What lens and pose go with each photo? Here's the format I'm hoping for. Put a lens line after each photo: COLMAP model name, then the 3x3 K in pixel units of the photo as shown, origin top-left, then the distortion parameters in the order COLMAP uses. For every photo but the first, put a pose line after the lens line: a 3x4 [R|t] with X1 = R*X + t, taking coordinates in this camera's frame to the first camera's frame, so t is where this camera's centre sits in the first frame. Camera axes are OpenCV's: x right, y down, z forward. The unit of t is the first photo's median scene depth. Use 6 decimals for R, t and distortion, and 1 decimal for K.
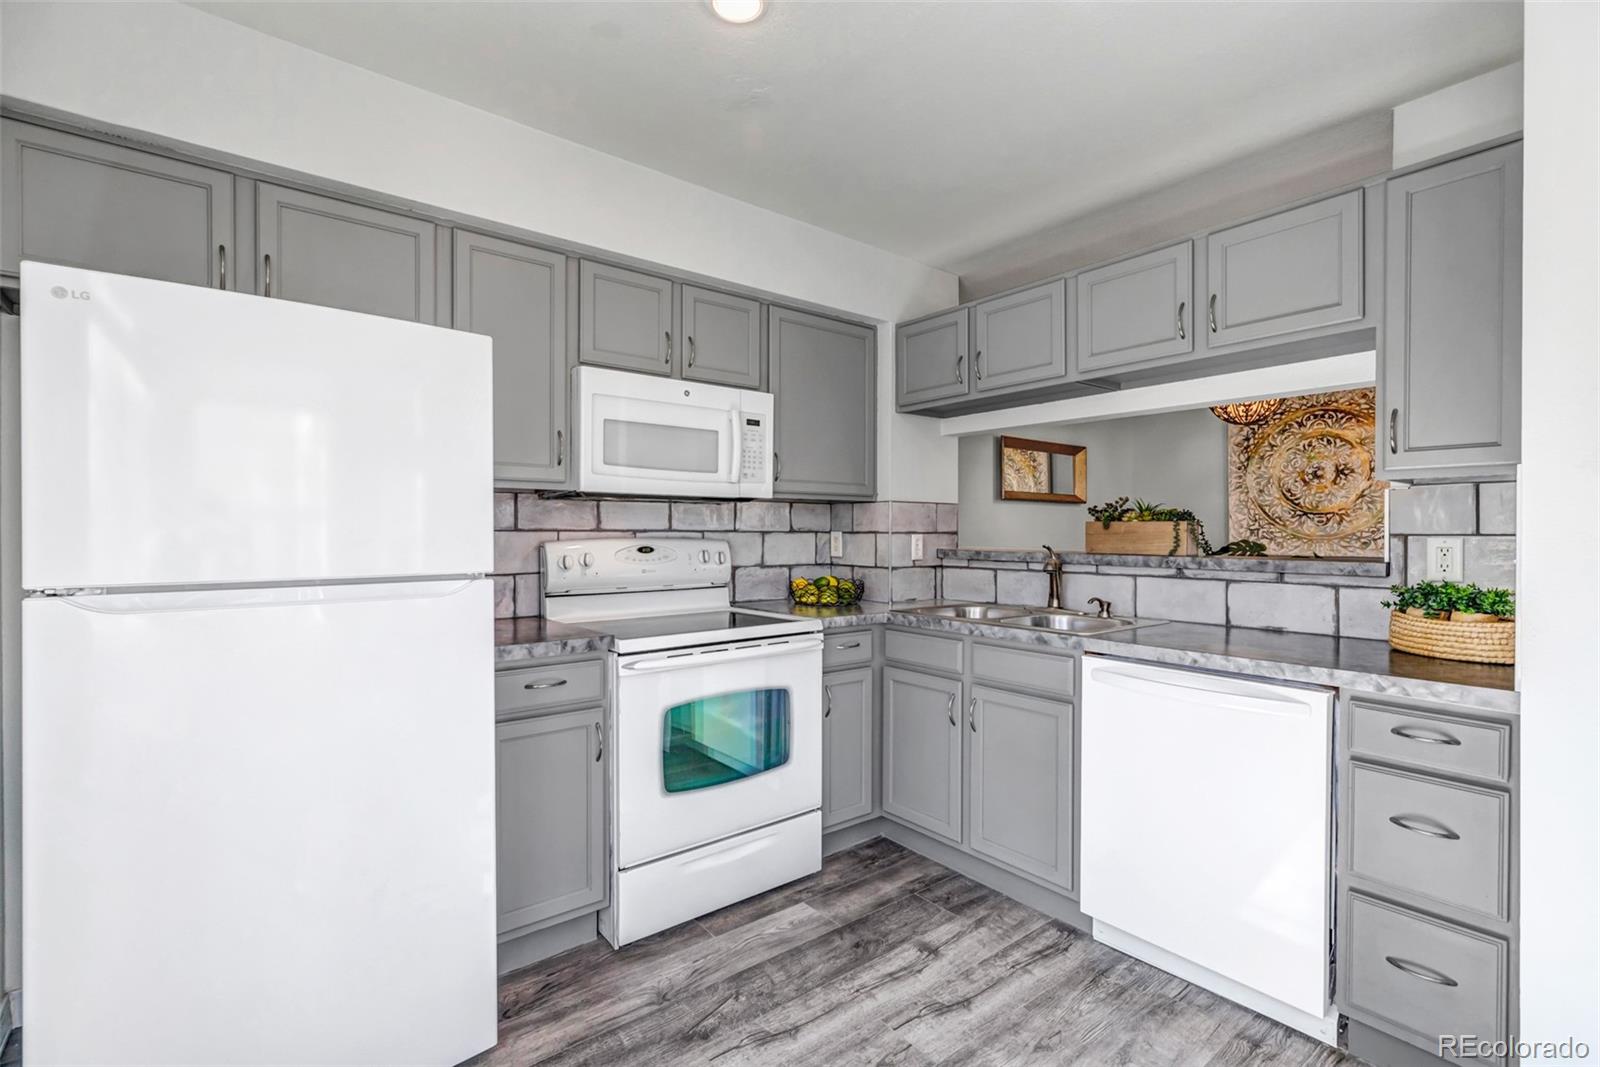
lens RADIAL K [[734.9, 0, 798.3], [0, 734.9, 533.0], [0, 0, 1]] dist [0.004698, -0.000607]
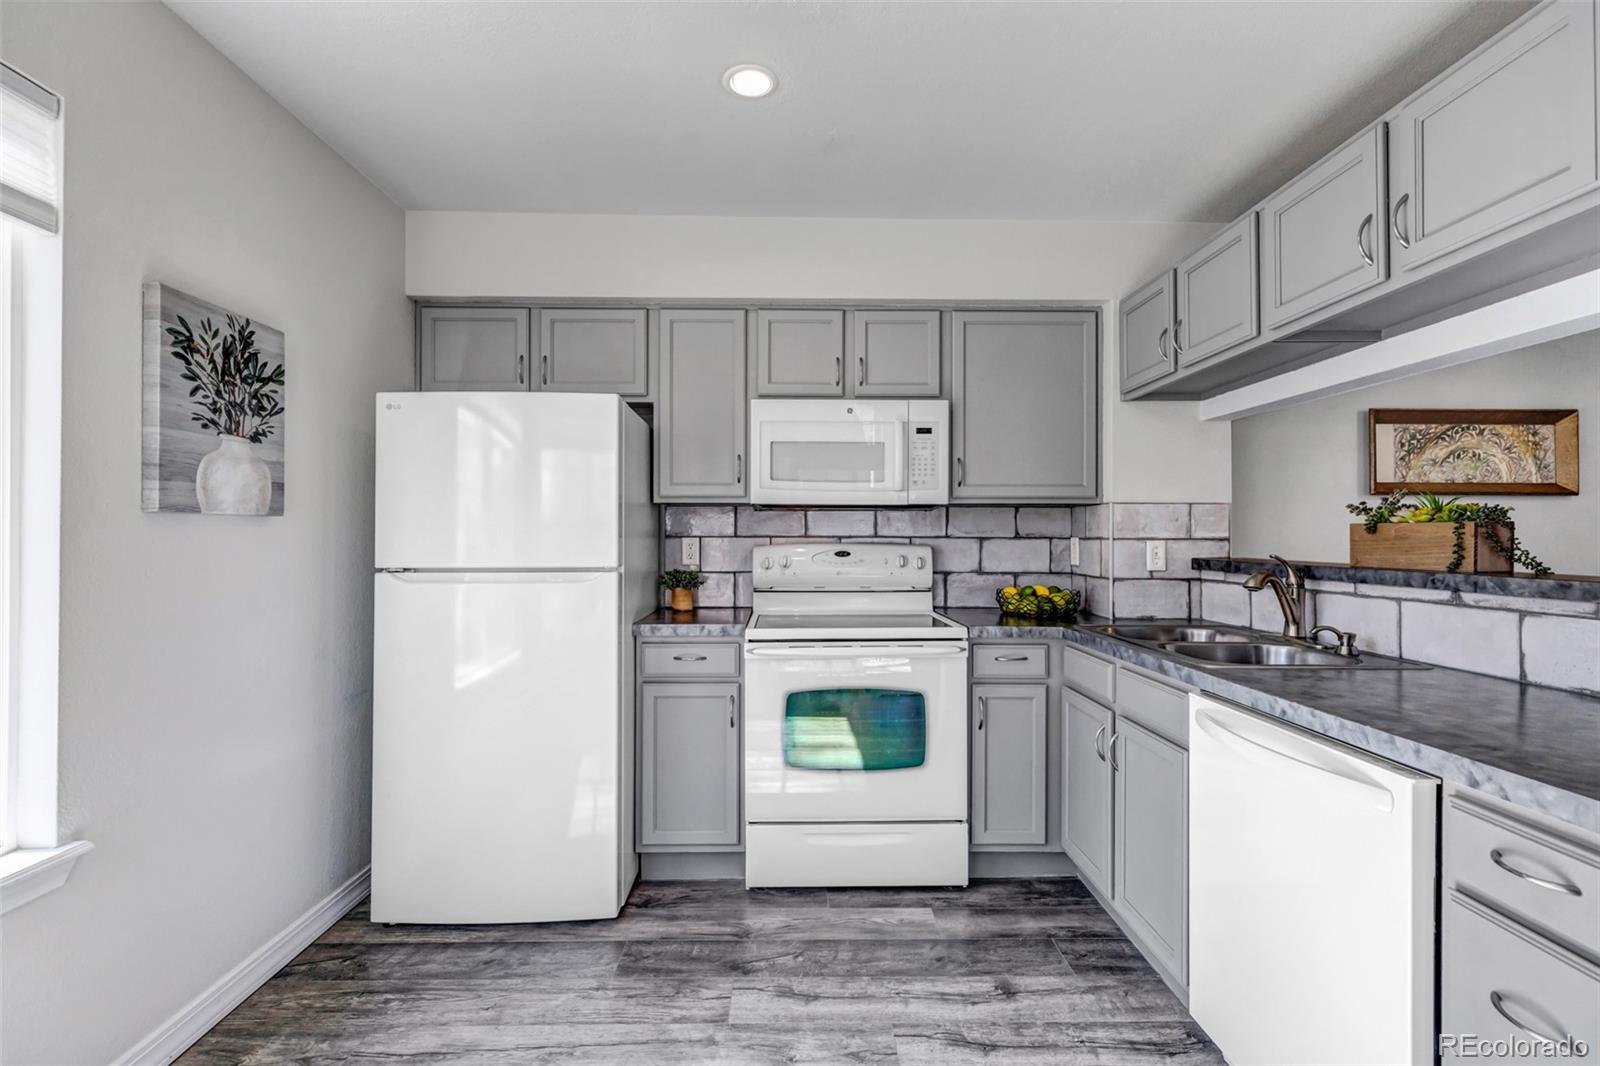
lens RADIAL K [[734.9, 0, 793.9], [0, 734.9, 534.7], [0, 0, 1]] dist [0.004698, -0.000607]
pose [[0.789260, -0.003731, -0.614048, 0.434712], [-0.001274, 0.999969, -0.007714, 0.002537], [0.614058, 0.006870, 0.789231, 0.085146]]
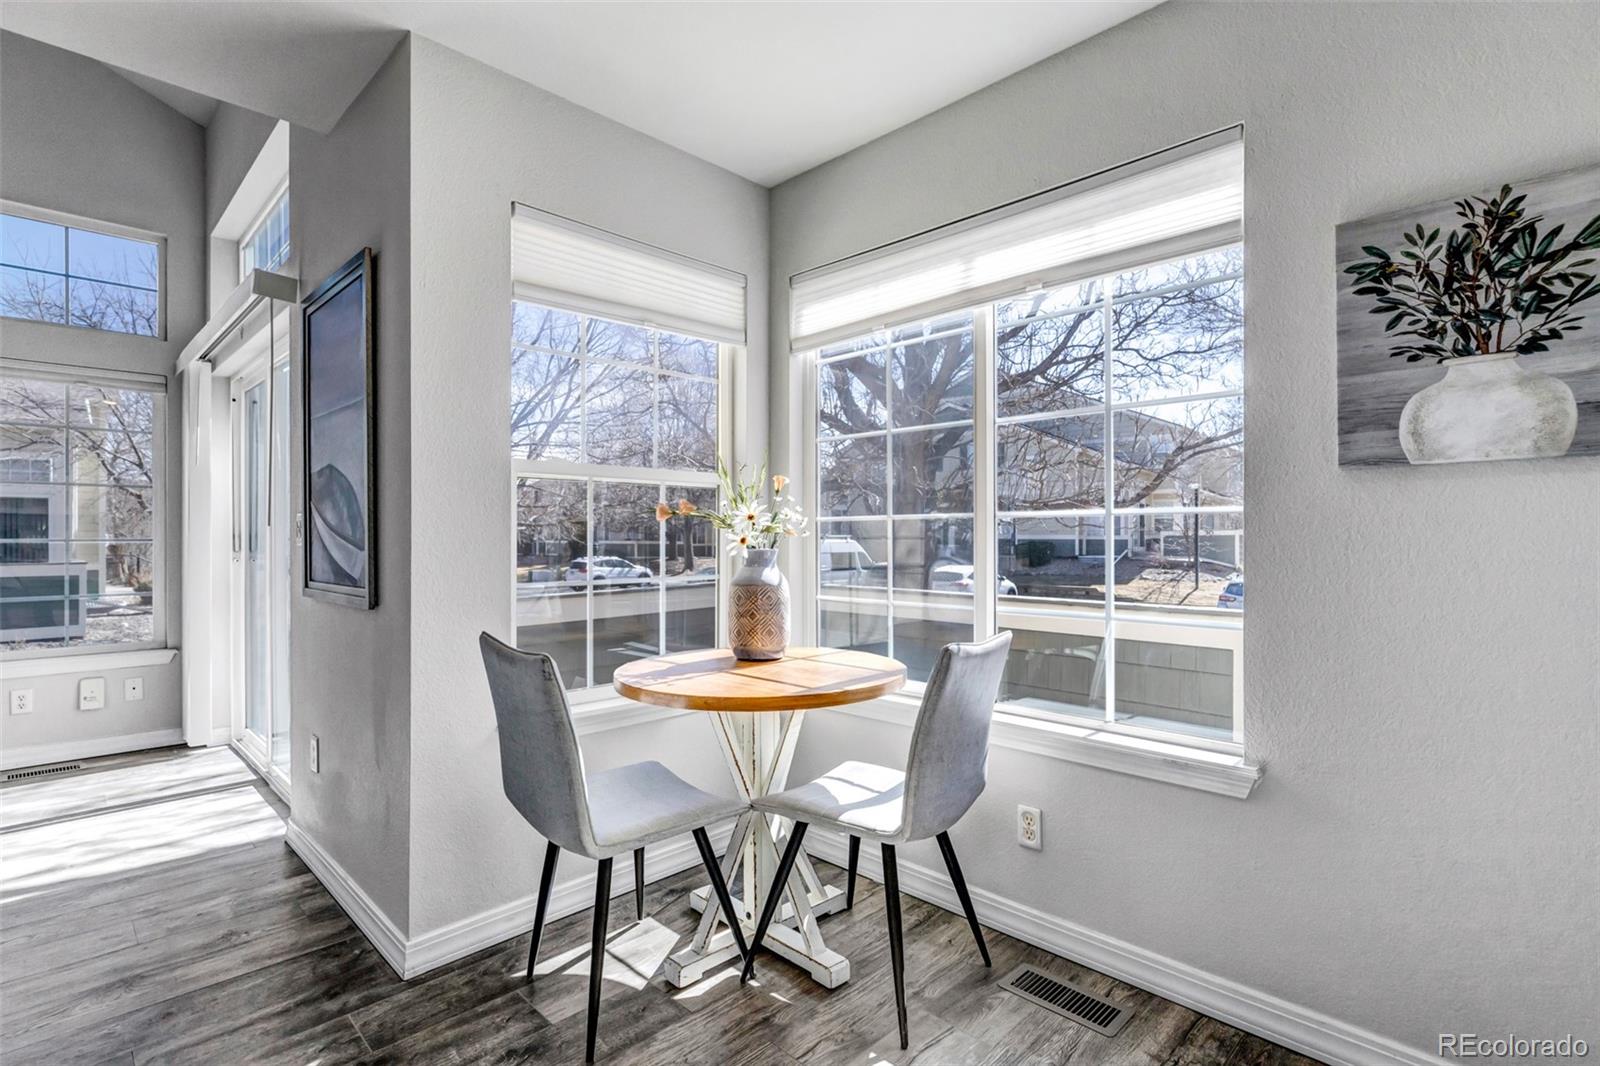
lens RADIAL K [[768.3, 0, 795.5], [0, 768.3, 536.2], [0, 0, 1]] dist [-0.001666, -0.000212]
pose [[-0.993785, -0.002954, -0.111282, 0.122123], [-0.003207, 0.999993, 0.002096, 0.033184], [0.111275, 0.002440, -0.993787, 0.810884]]
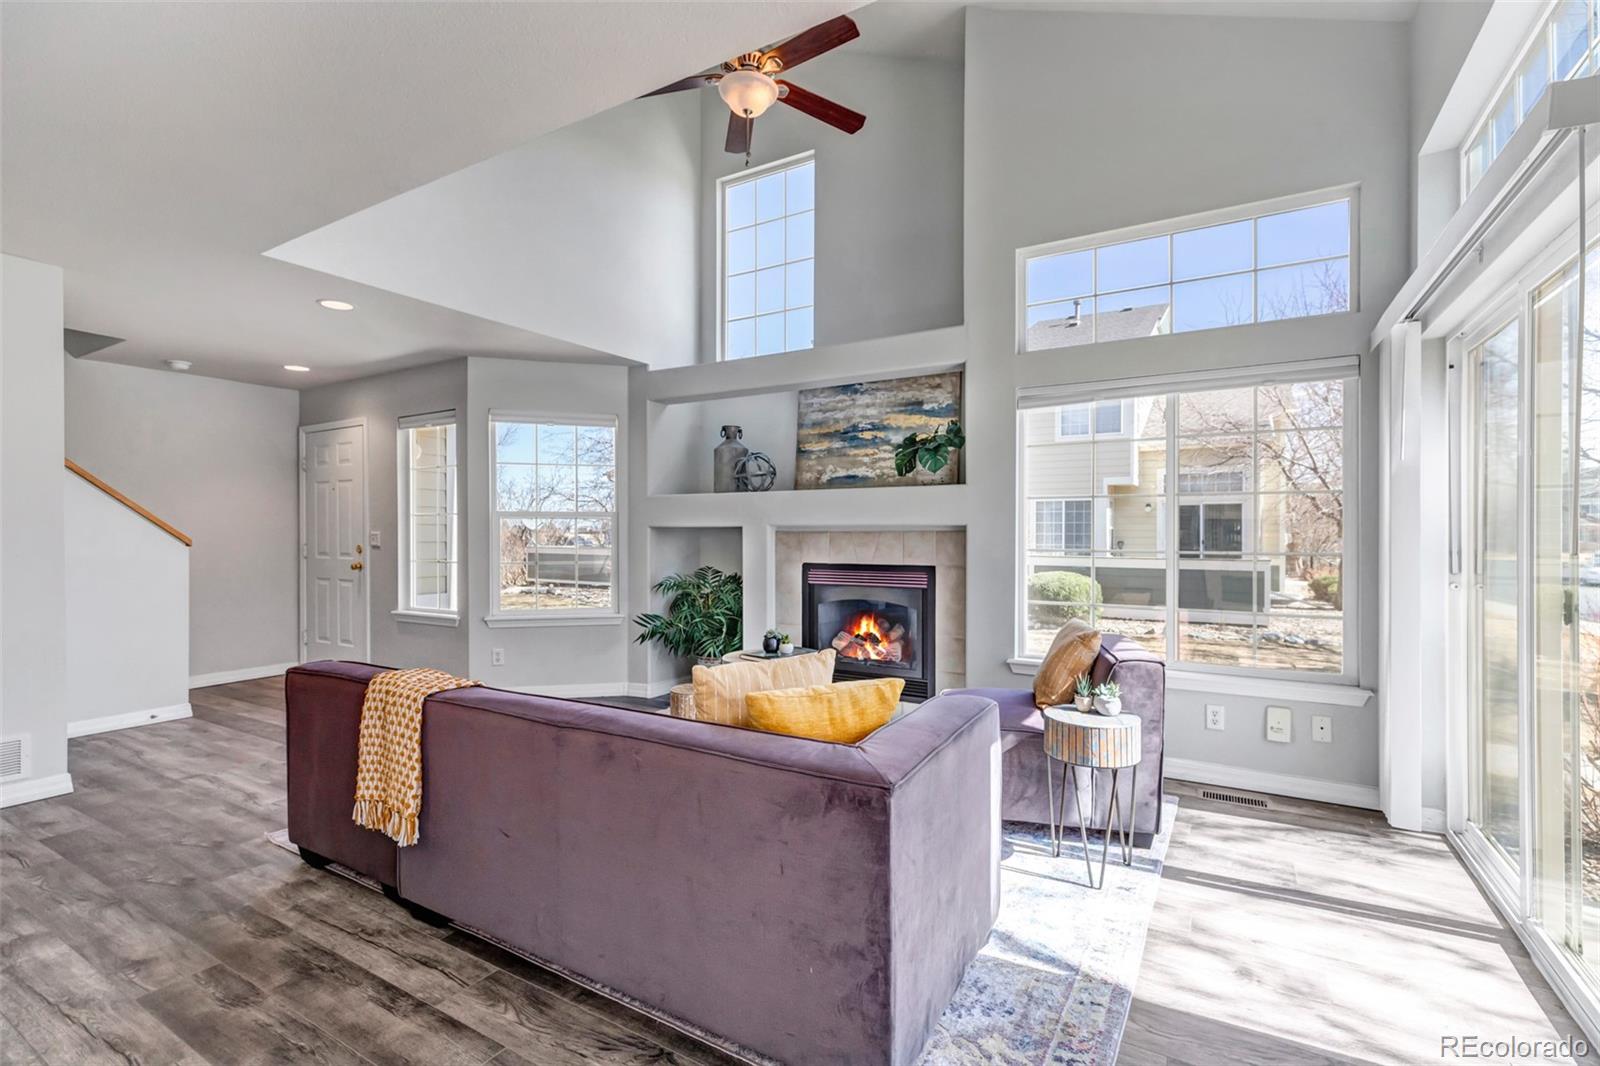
lens RADIAL K [[734.9, 0, 796.1], [0, 734.9, 534.2], [0, 0, 1]] dist [0.004698, -0.000607]
pose [[-0.356905, -0.004612, 0.934129, 0.413320], [0.001105, 0.999985, 0.005359, 0.004753], [-0.934140, 0.002945, -0.356894, 0.425246]]
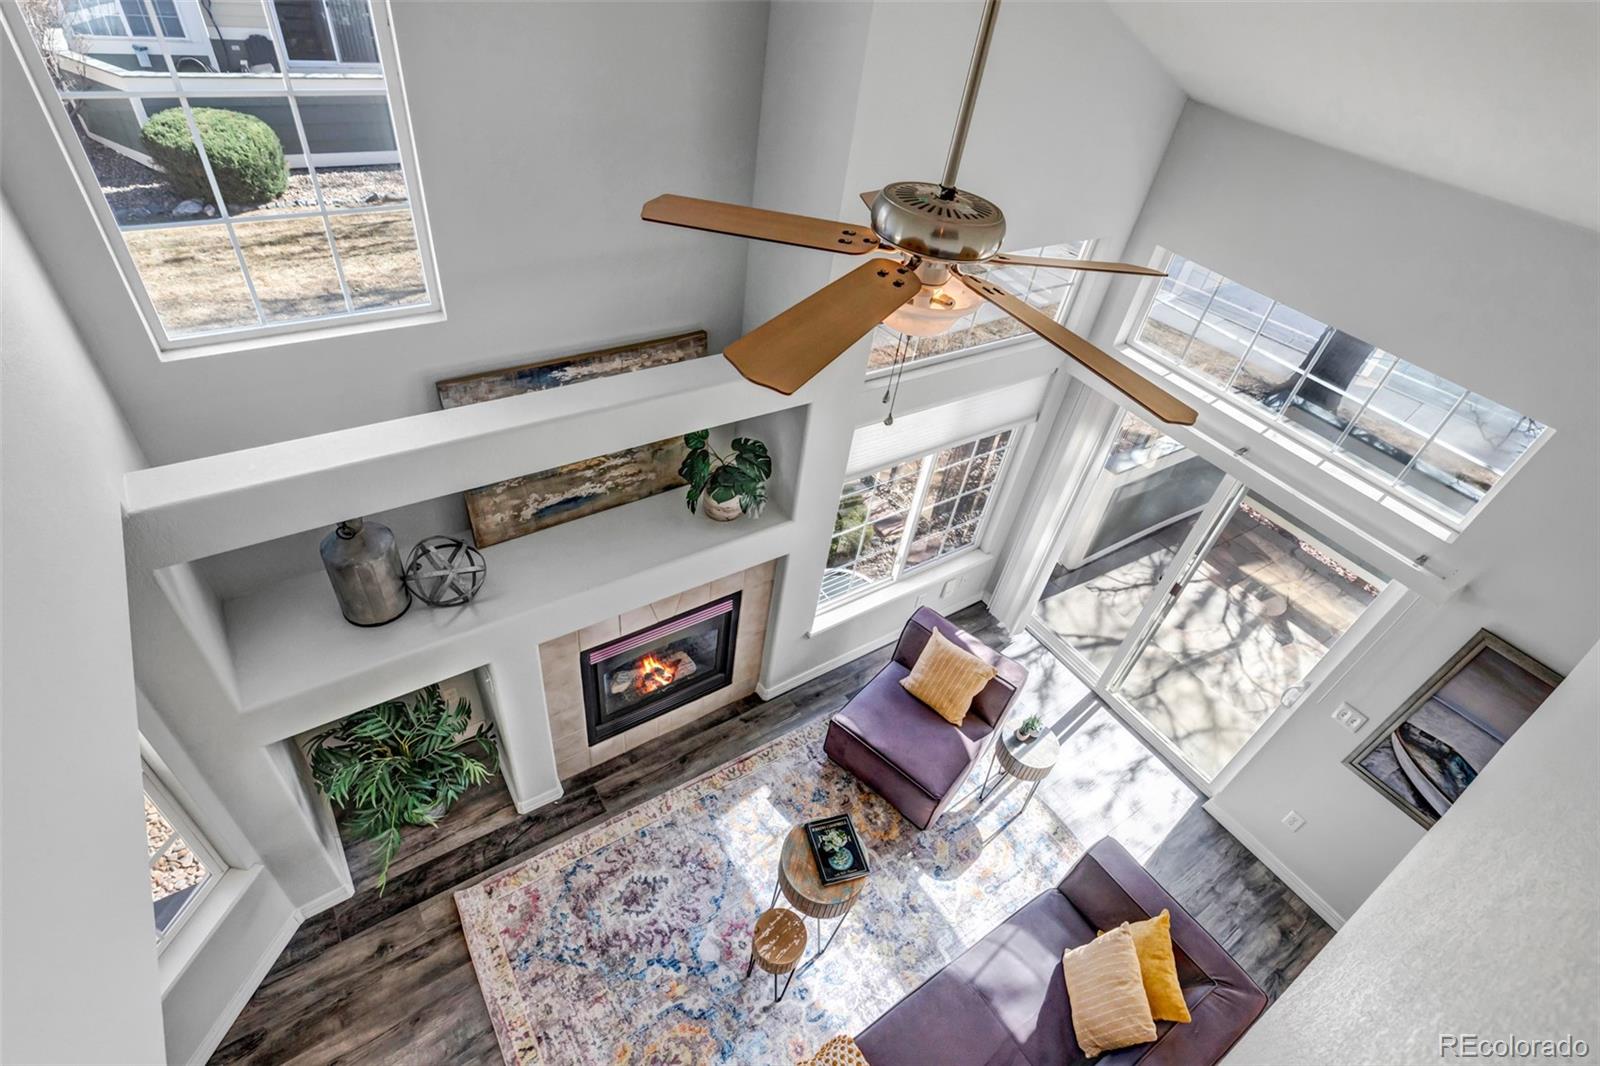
lens RADIAL K [[763.1, 0, 795.5], [0, 763.1, 528.1], [0, 0, 1]] dist [0.000112, -0.001264]
pose [[-0.988827, -0.147734, -0.019891, 1.793816], [-0.125182, 0.750517, 0.648886, -1.046015], [-0.080934, 0.644126, -0.760626, 0.645195]]
